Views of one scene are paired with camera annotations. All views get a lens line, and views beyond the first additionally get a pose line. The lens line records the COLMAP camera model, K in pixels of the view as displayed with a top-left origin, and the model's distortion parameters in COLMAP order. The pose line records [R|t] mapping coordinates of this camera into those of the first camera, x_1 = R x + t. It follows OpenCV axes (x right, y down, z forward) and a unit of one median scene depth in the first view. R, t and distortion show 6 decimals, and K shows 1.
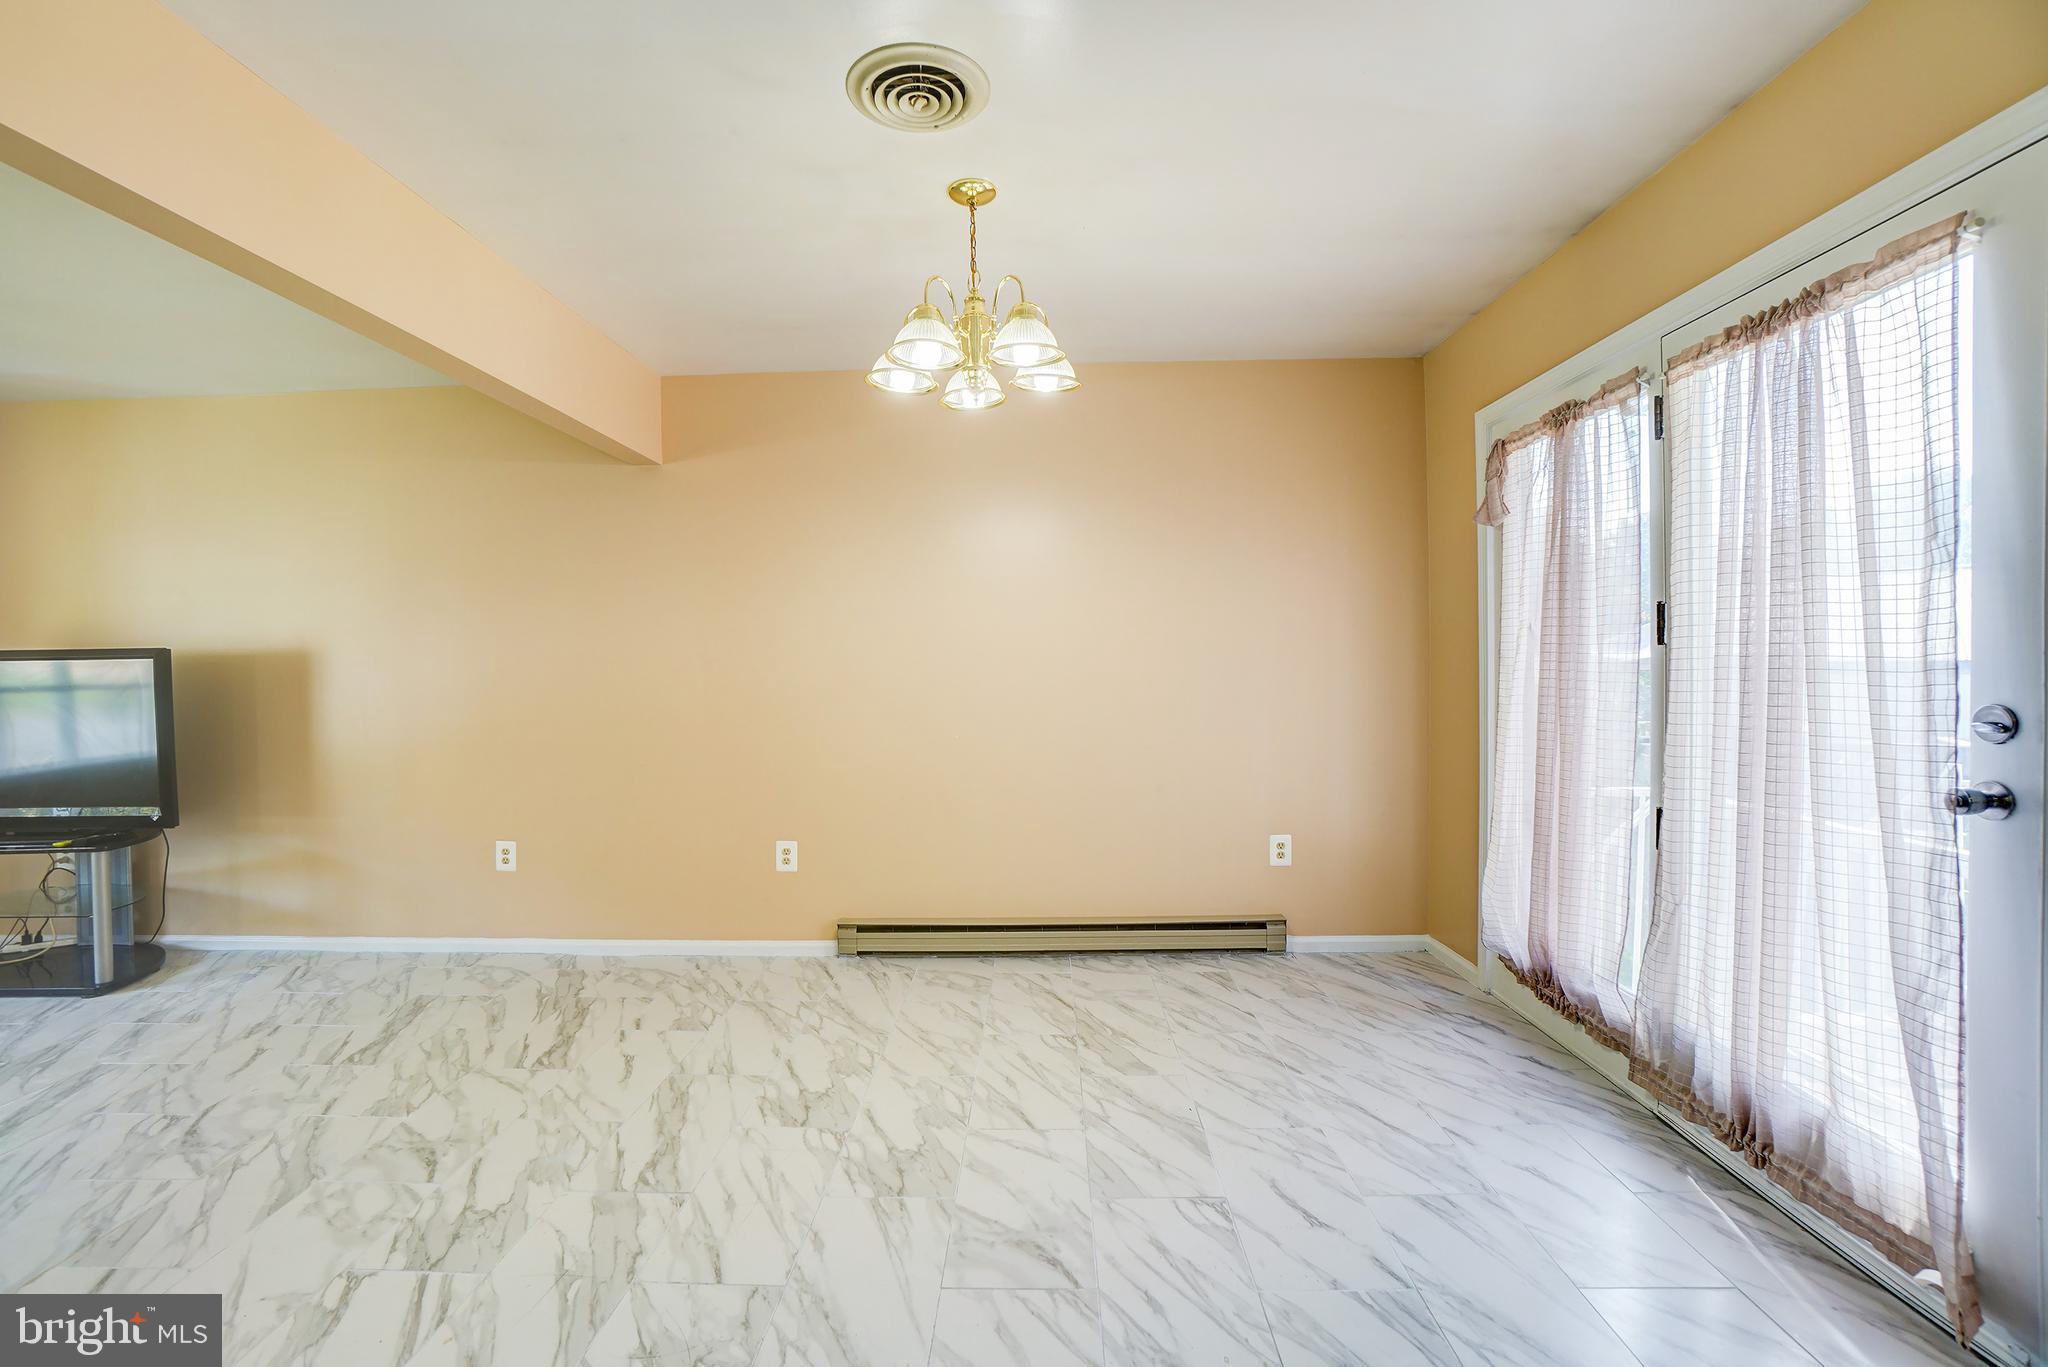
lens RADIAL K [[903.8, 0, 1011.2], [0, 903.8, 674.9], [0, 0, 1]] dist [-0.058363, 0.019381]
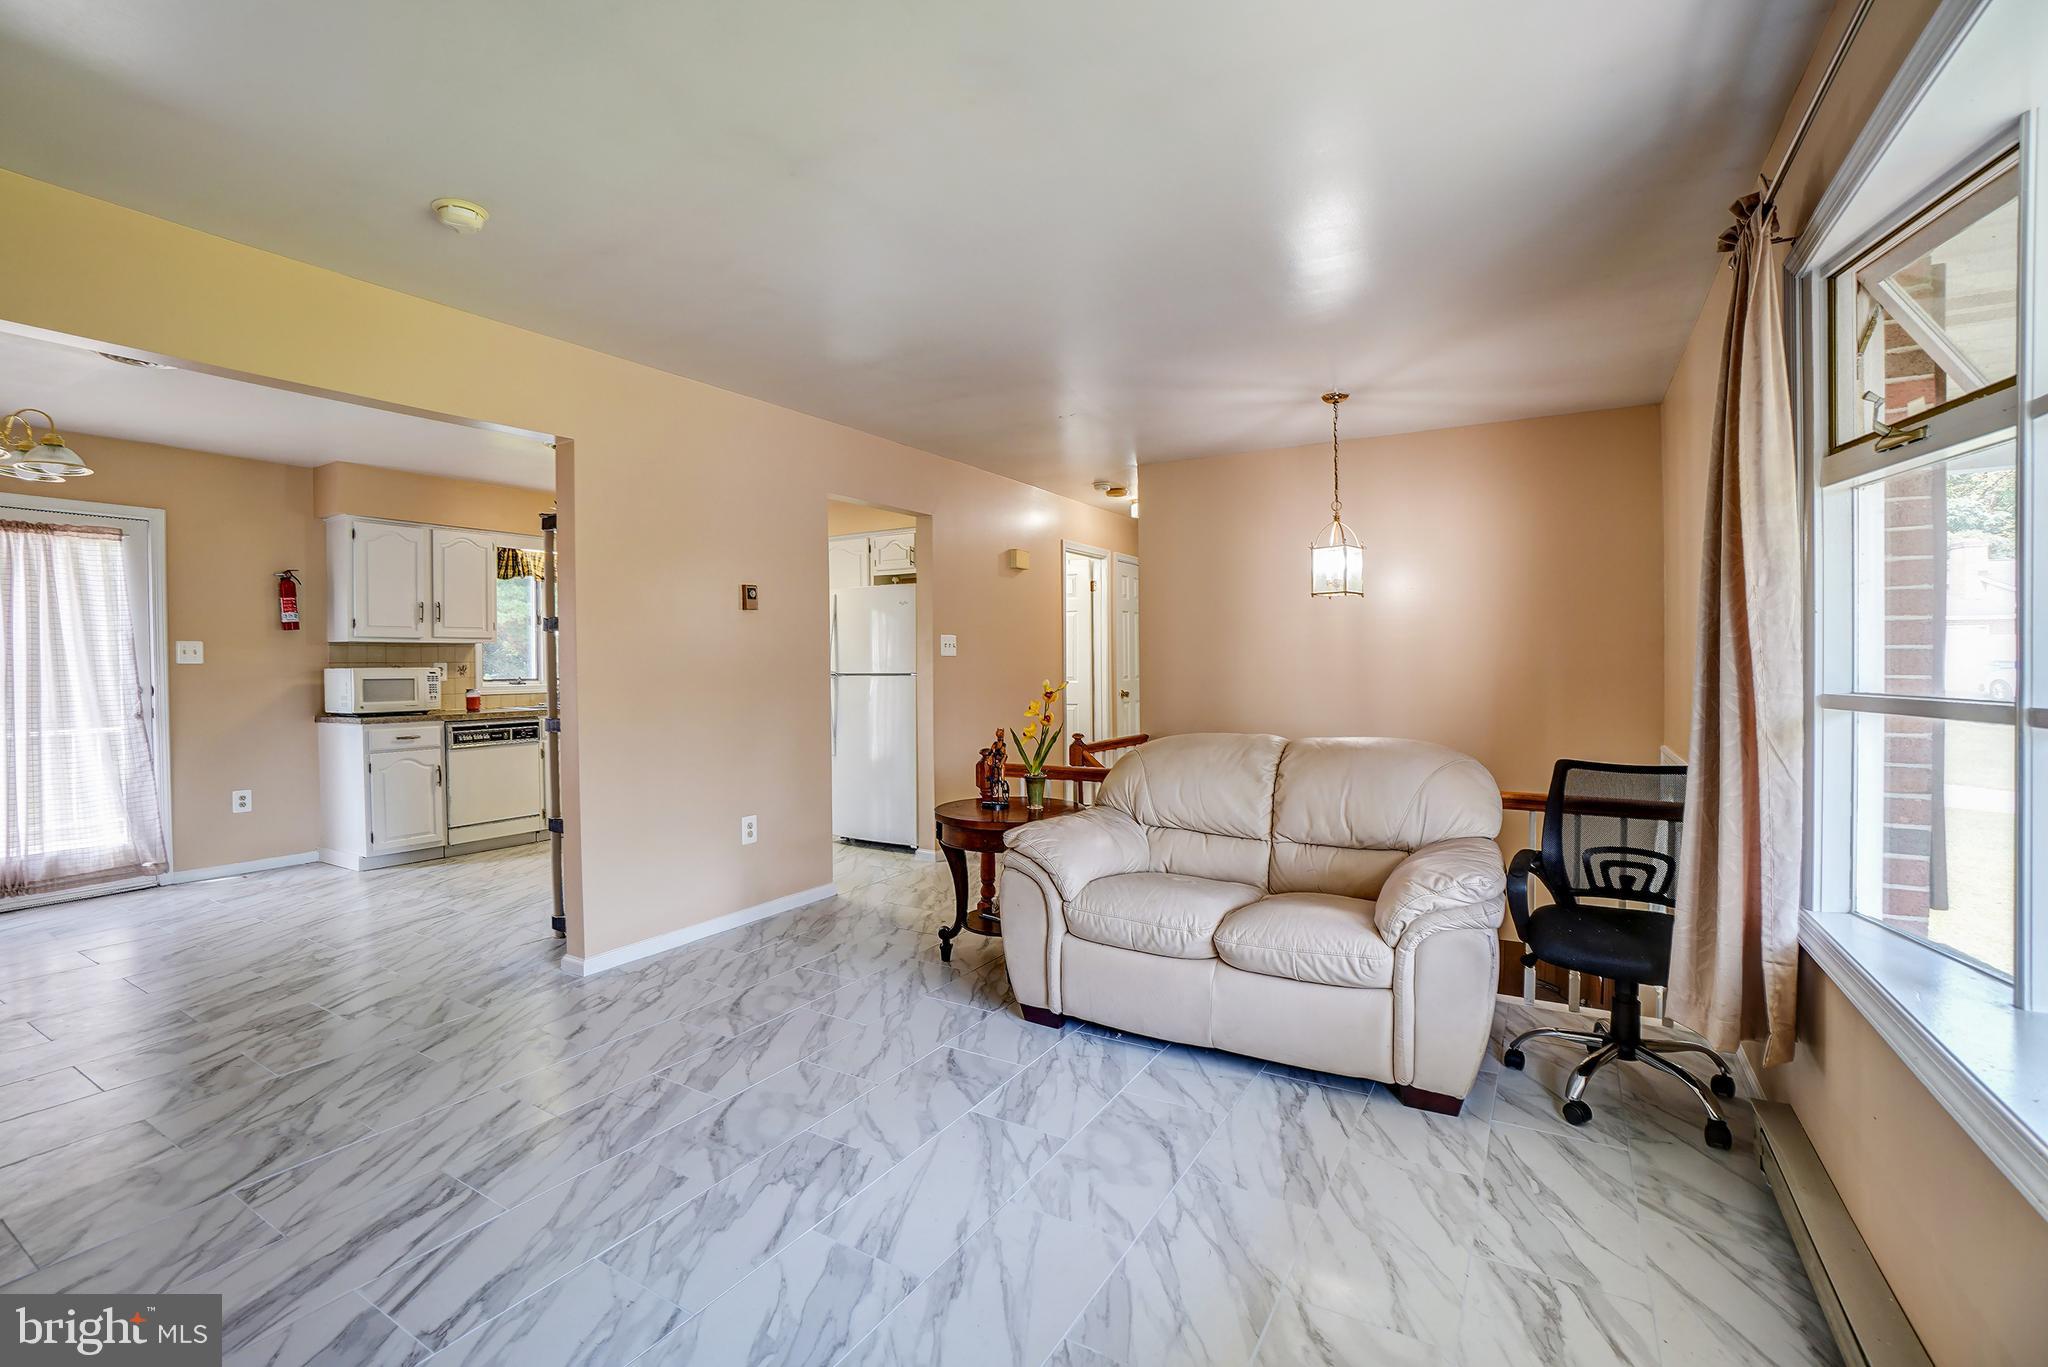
lens RADIAL K [[903.8, 0, 1017.5], [0, 903.8, 681.2], [0, 0, 1]] dist [-0.058363, 0.019381]
pose [[-0.872671, 0.011314, 0.488178, -1.370344], [0.026394, 0.999363, 0.024021, 0.010902], [-0.487596, 0.033847, -0.872413, 0.913744]]
